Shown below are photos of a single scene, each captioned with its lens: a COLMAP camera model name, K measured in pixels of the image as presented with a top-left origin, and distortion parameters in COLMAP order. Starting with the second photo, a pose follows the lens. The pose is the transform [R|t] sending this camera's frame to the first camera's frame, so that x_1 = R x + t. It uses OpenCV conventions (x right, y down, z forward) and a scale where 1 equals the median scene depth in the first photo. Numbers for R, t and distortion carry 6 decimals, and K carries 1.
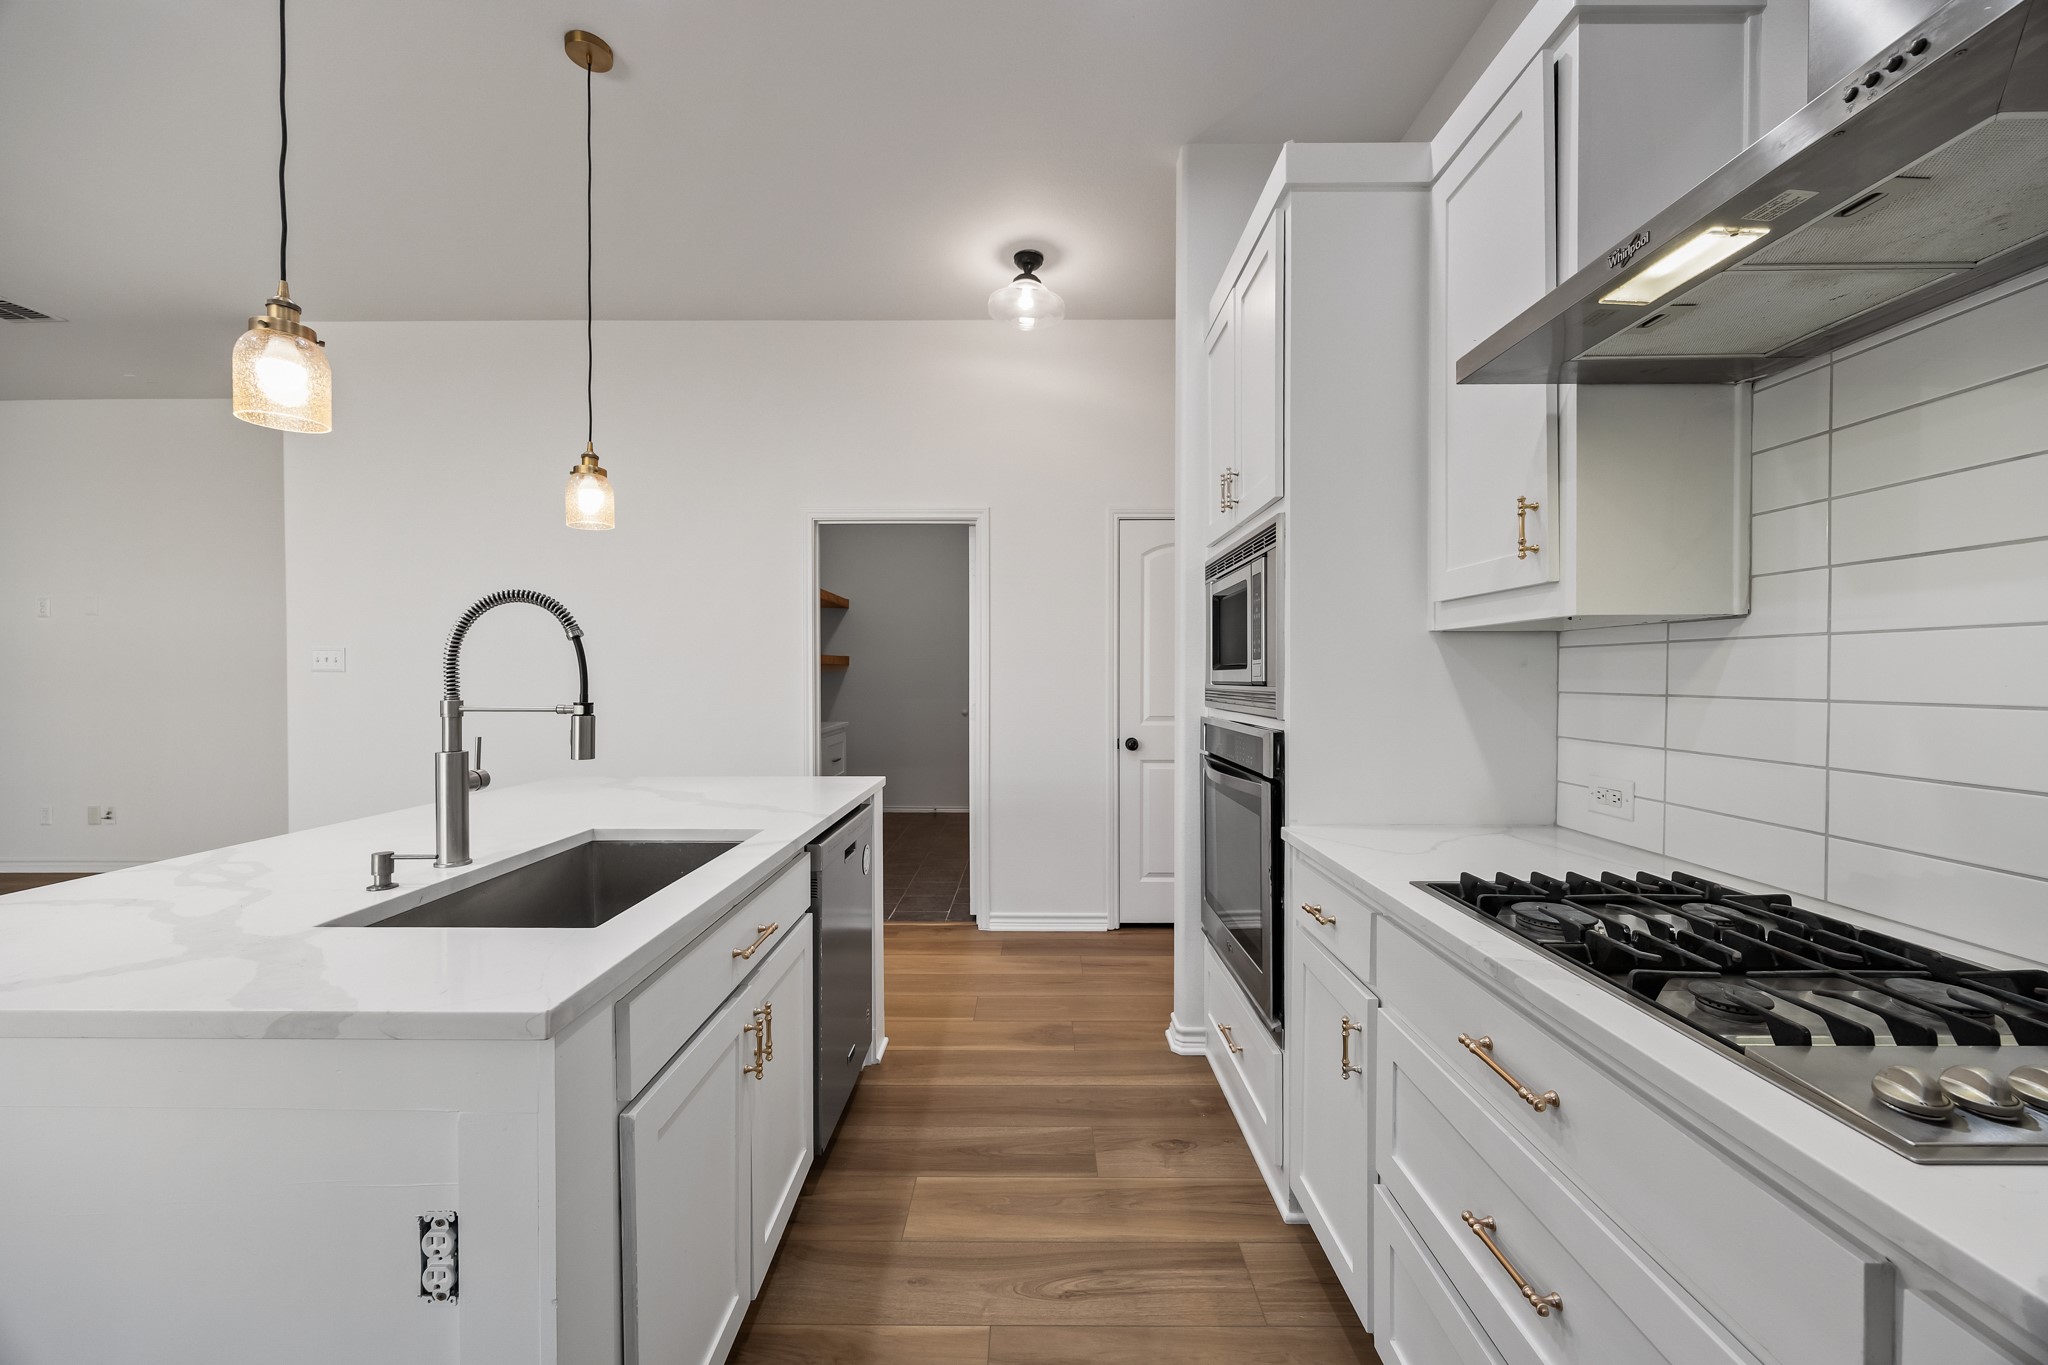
lens RADIAL K [[795.5, 0, 1012.2], [0, 795.5, 678.8], [0, 0, 1]] dist [0.000007, -0.000403]
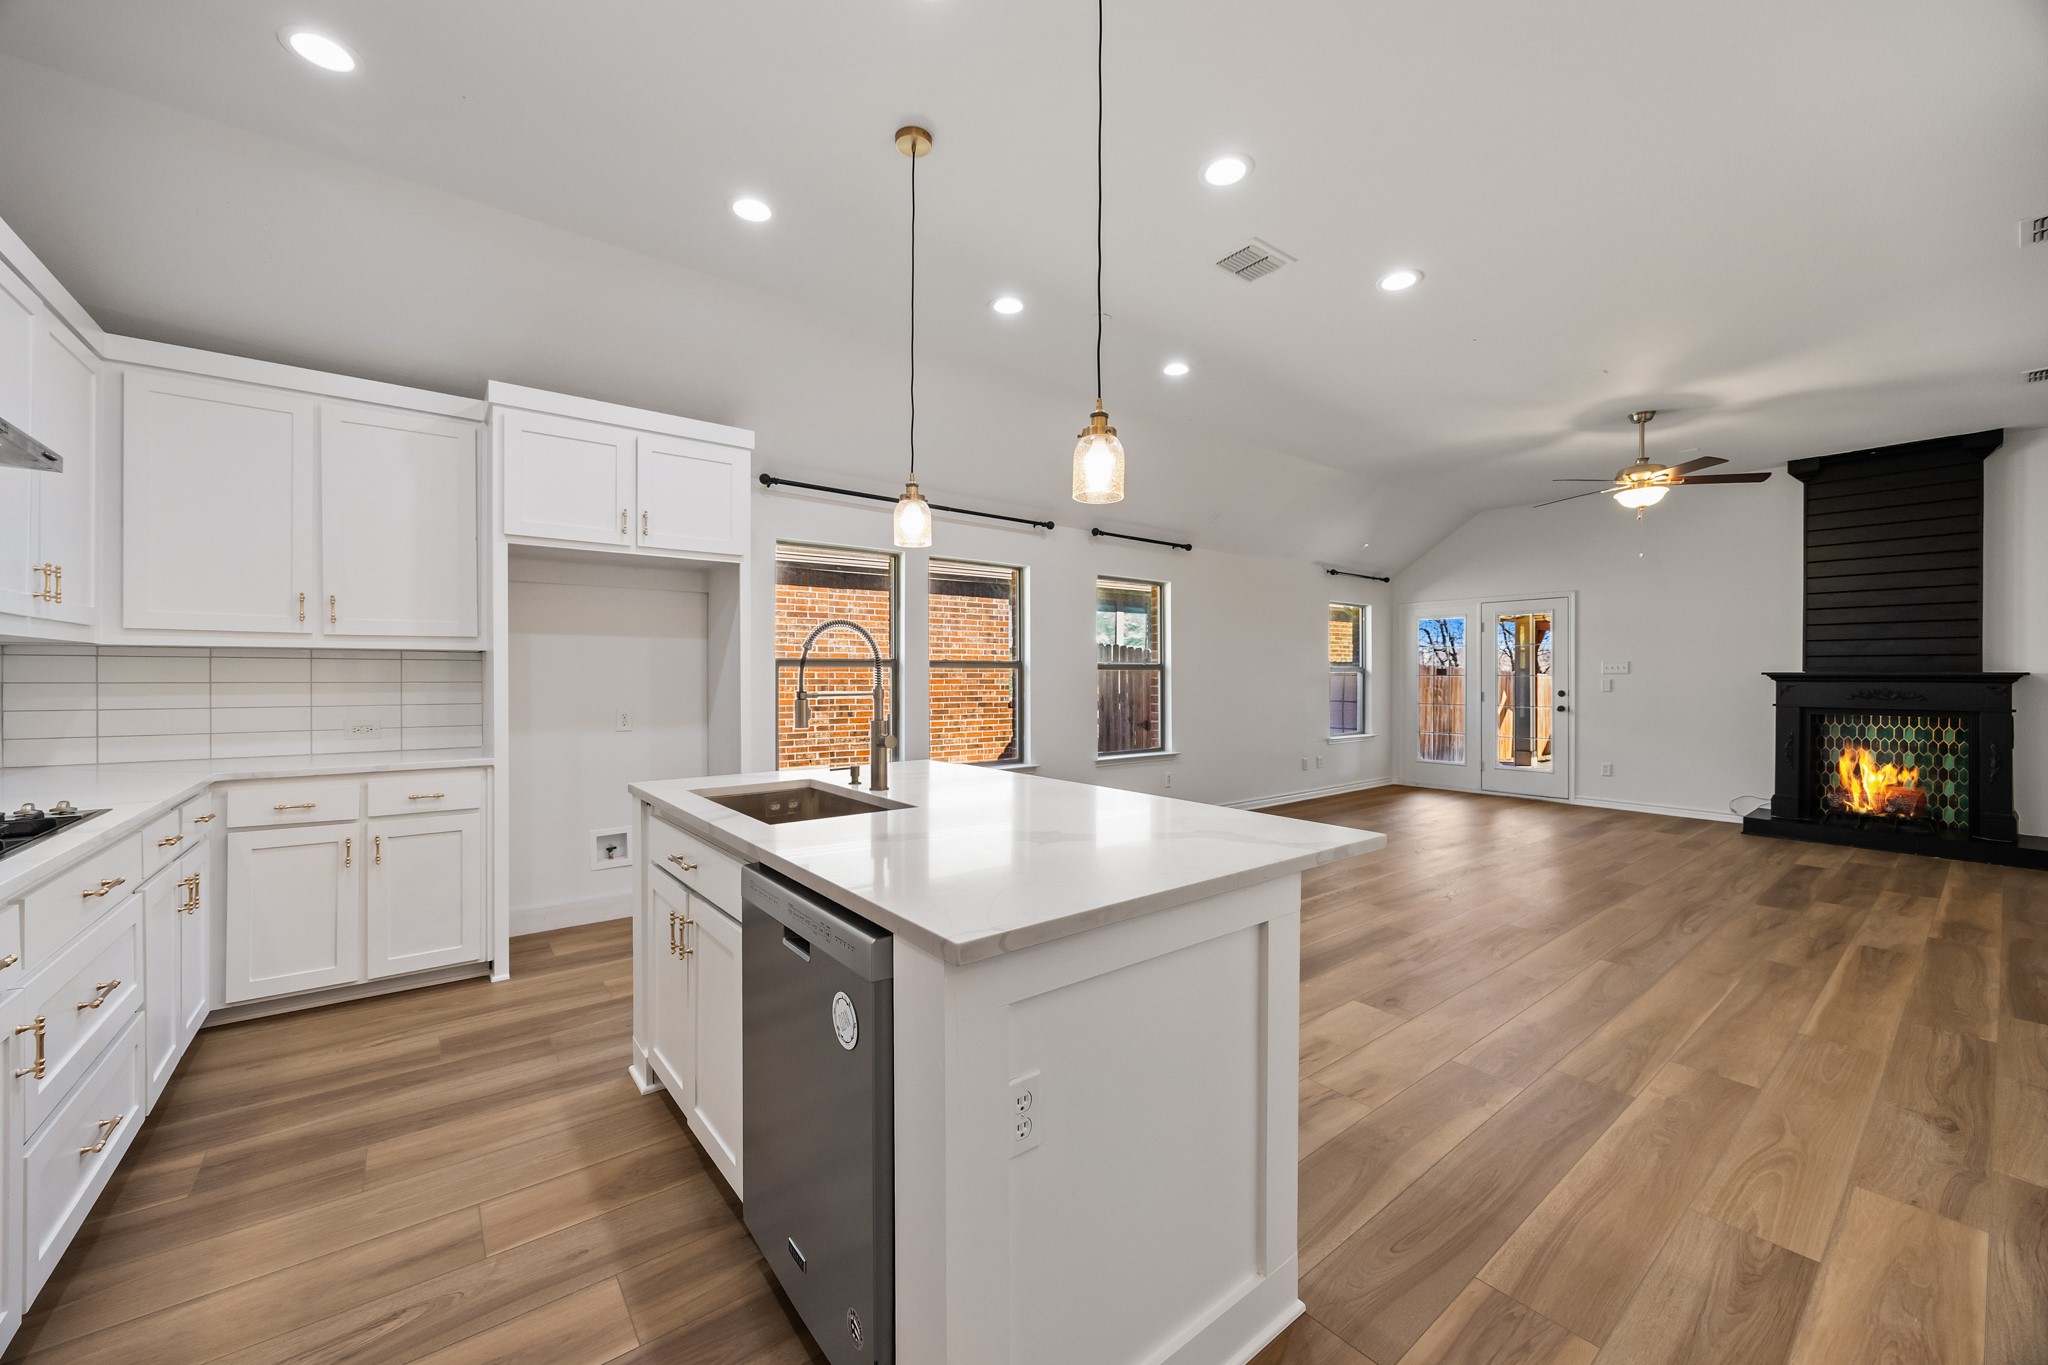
lens RADIAL K [[795.5, 0, 1021.9], [0, 795.5, 676.7], [0, 0, 1]] dist [0.000007, -0.000403]
pose [[-0.773086, 0.004458, -0.634286, 0.085845], [-0.003418, 0.999932, 0.011194, -0.007405], [0.634293, 0.010822, -0.773017, 2.122638]]
